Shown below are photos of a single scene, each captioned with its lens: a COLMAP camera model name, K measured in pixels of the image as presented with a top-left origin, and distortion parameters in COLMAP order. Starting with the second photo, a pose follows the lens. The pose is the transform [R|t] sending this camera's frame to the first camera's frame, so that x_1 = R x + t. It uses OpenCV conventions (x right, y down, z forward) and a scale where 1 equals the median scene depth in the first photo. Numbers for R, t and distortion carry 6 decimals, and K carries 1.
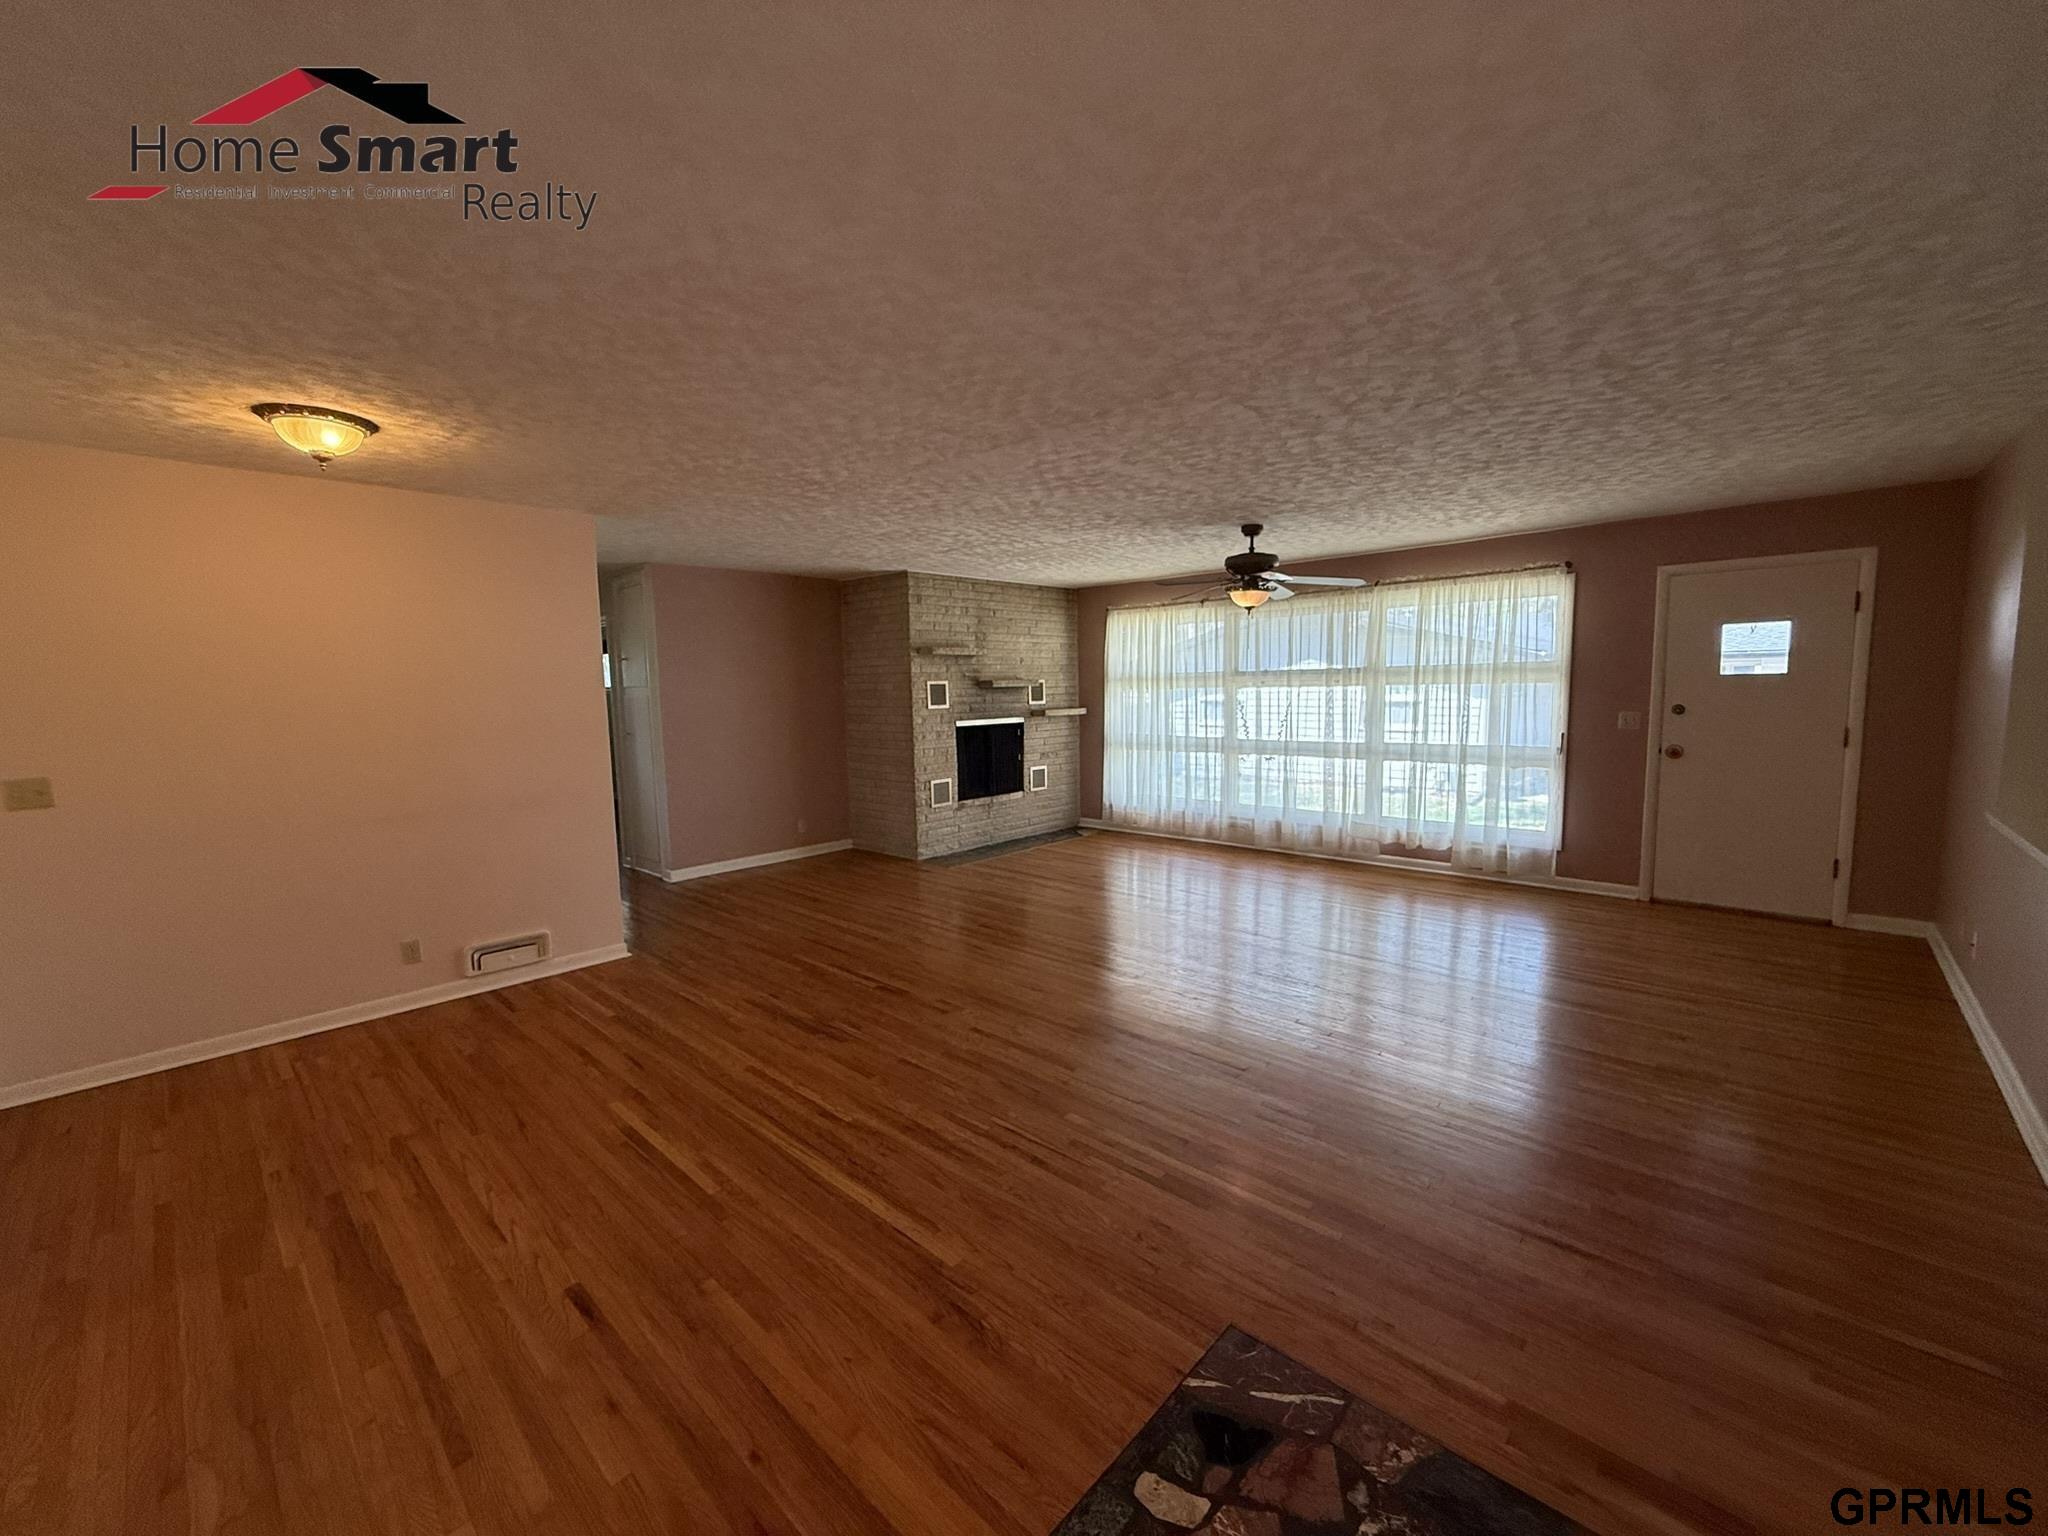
lens RADIAL K [[817.4, 0, 1024.0], [0, 817.4, 768.0], [0, 0, 1]] dist [0.000932, 0.000248]
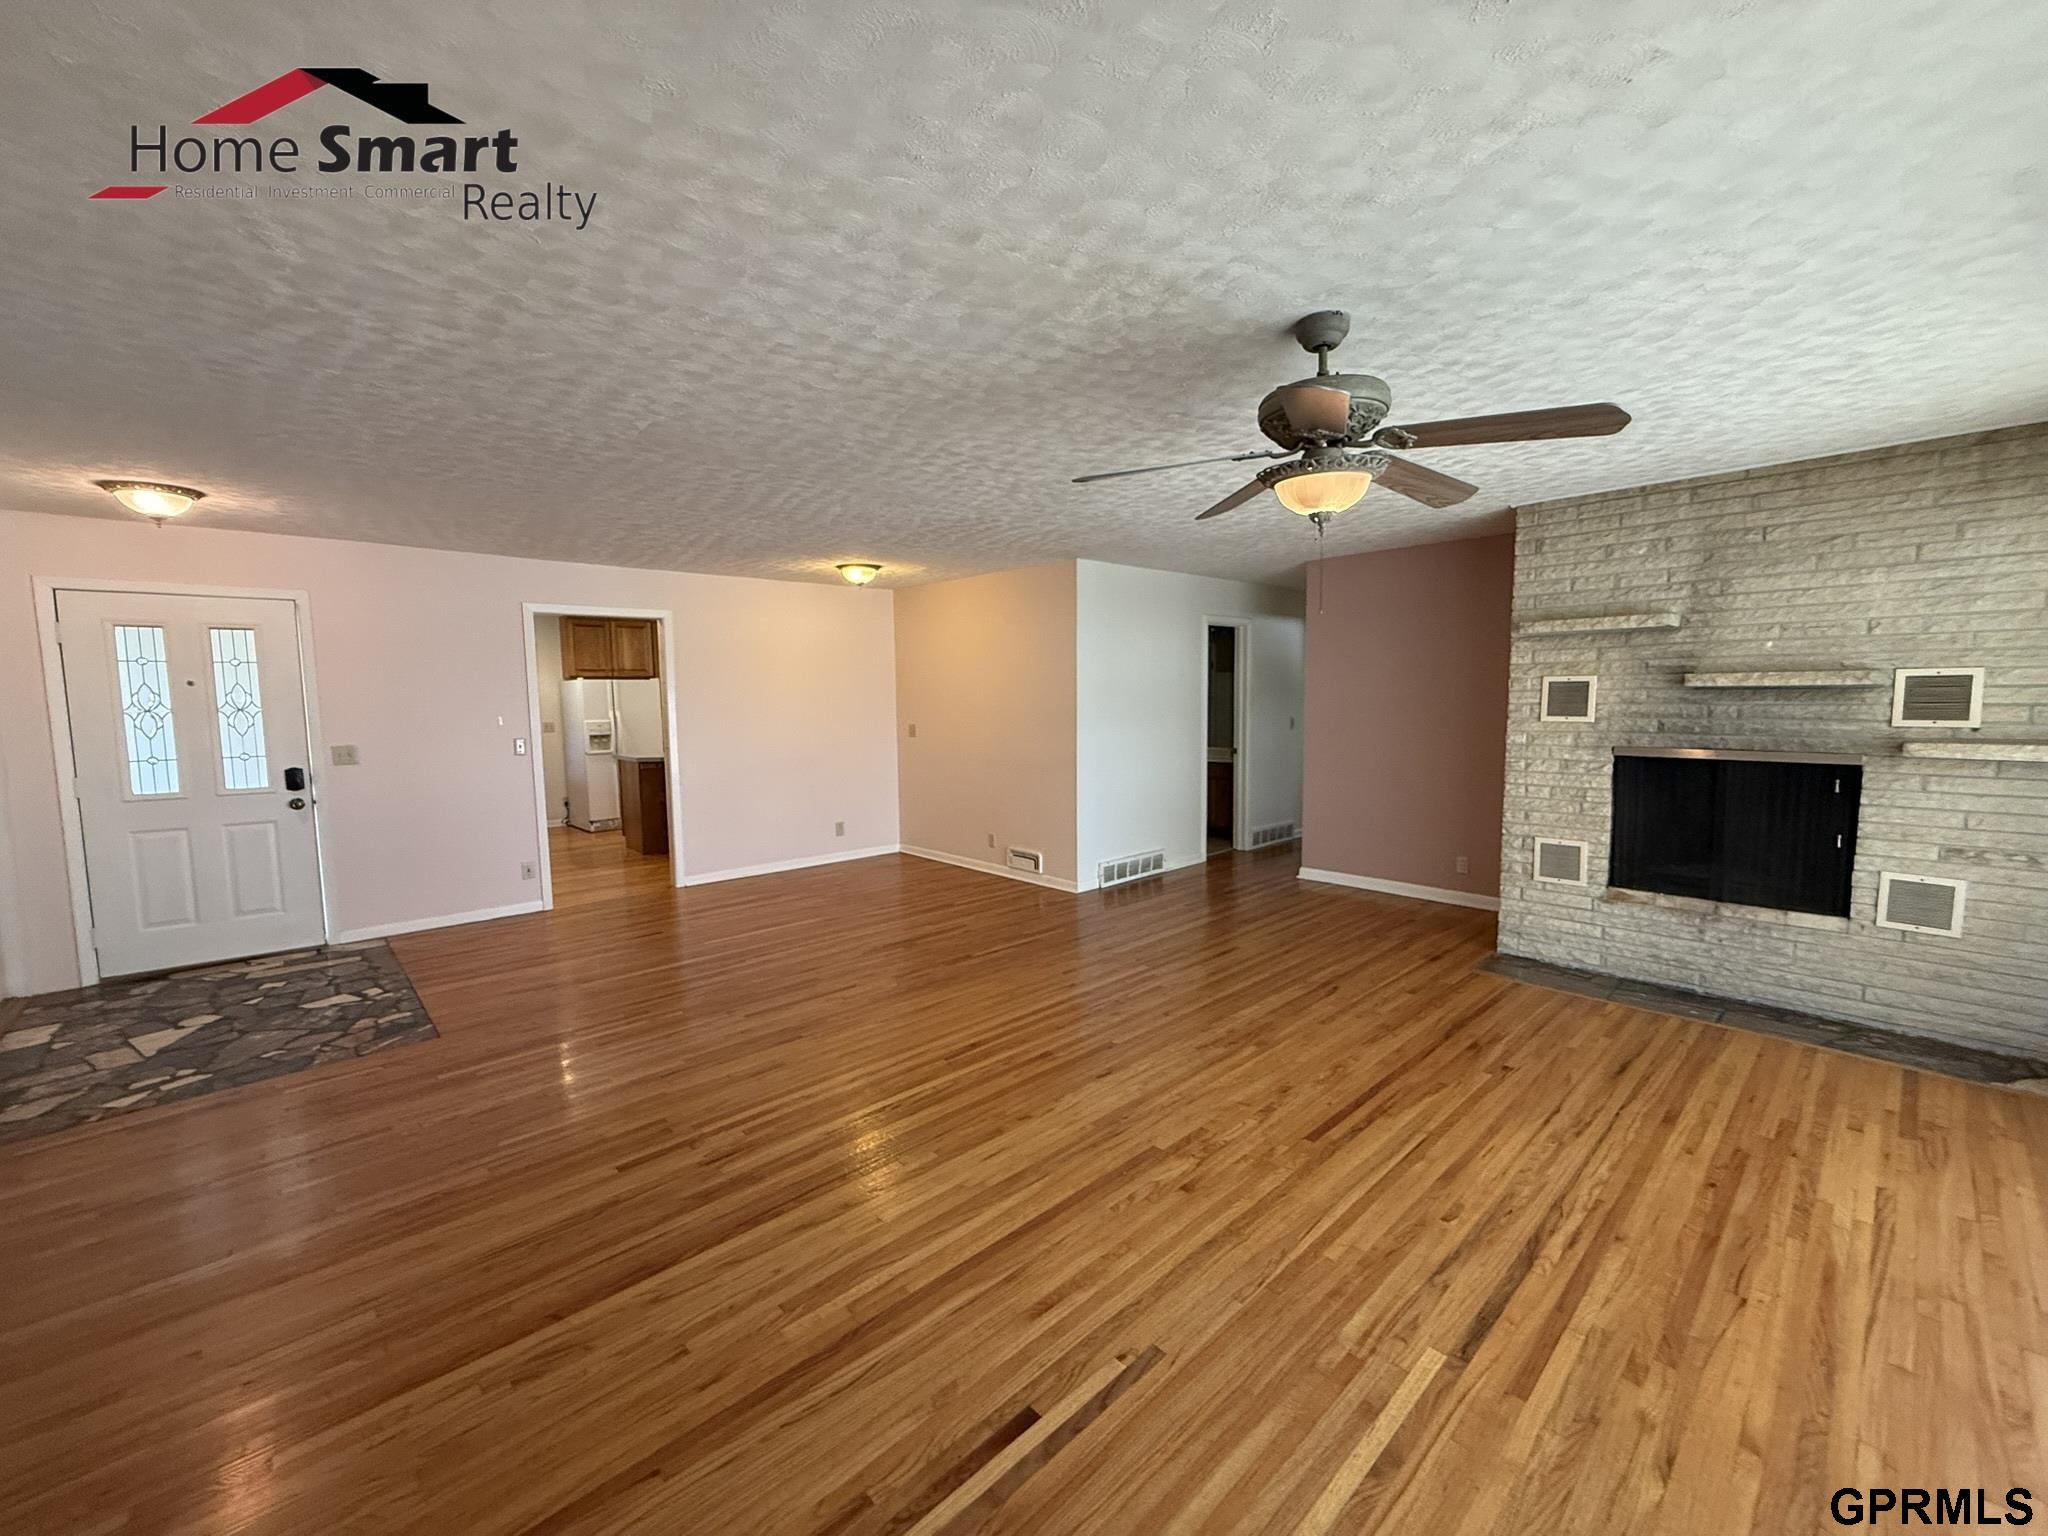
lens RADIAL K [[817.4, 0, 1024.0], [0, 817.4, 768.0], [0, 0, 1]] dist [0.000932, 0.000248]
pose [[-0.074462, 0.110533, -0.991079, 0.522058], [-0.085620, 0.989460, 0.116785, -0.074759], [0.993541, 0.093552, -0.064213, 0.638897]]
